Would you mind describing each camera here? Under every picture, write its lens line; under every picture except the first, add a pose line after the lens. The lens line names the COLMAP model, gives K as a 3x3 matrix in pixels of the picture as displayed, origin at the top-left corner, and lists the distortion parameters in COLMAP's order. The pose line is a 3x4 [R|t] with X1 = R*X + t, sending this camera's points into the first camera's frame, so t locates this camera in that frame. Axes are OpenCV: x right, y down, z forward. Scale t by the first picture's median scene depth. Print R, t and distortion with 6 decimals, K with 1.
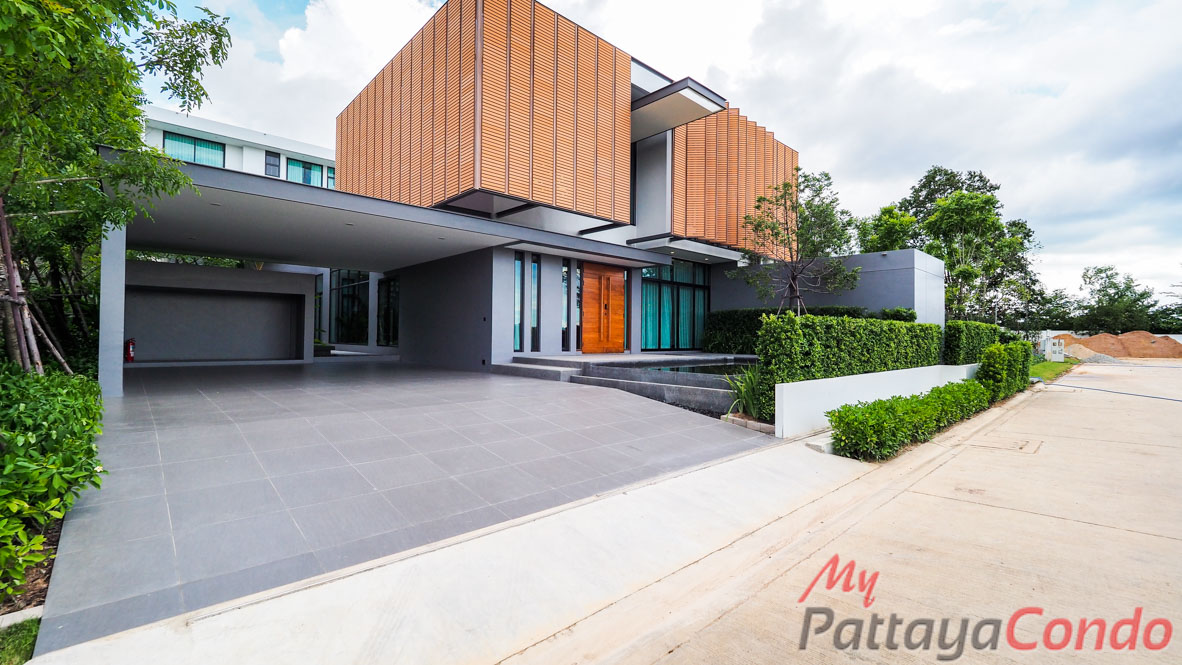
lens RADIAL K [[498.7, 0, 581.3], [0, 498.7, 329.3], [0, 0, 1]] dist [-0.002568, -0.000432]
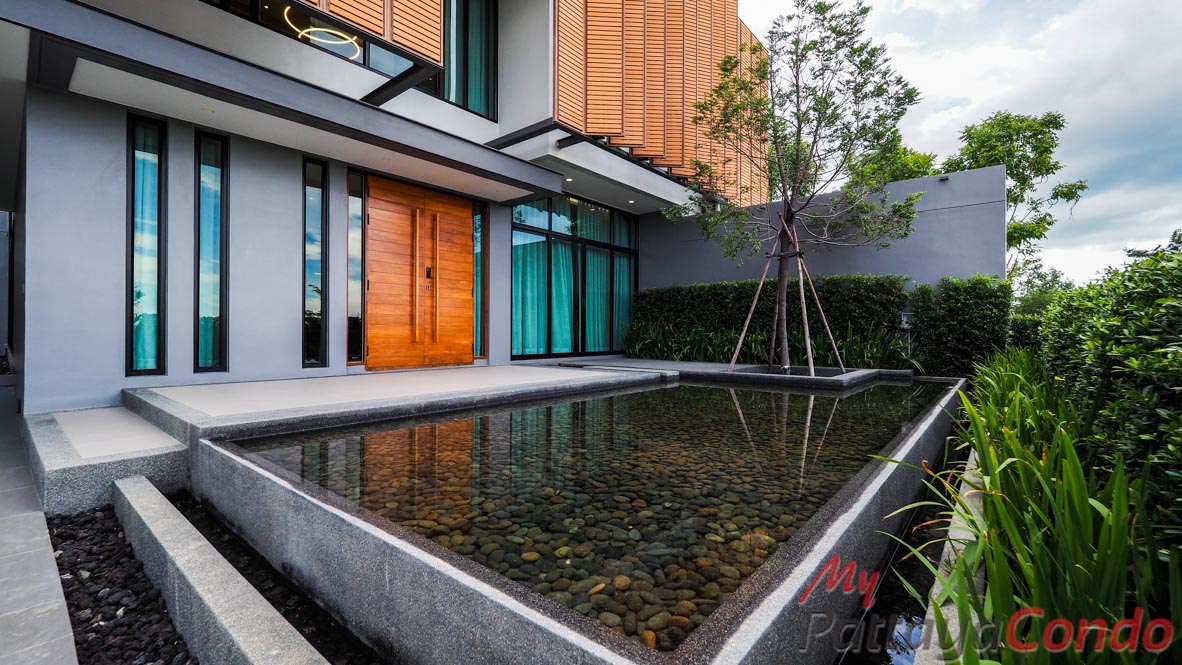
lens RADIAL K [[498.7, 0, 581.3], [0, 498.7, 329.3], [0, 0, 1]] dist [-0.002568, -0.000432]
pose [[0.992754, -0.006809, 0.119968, 0.130282], [0.005402, 0.999913, 0.012043, 0.005356], [-0.120039, -0.011308, 0.992705, 0.451297]]
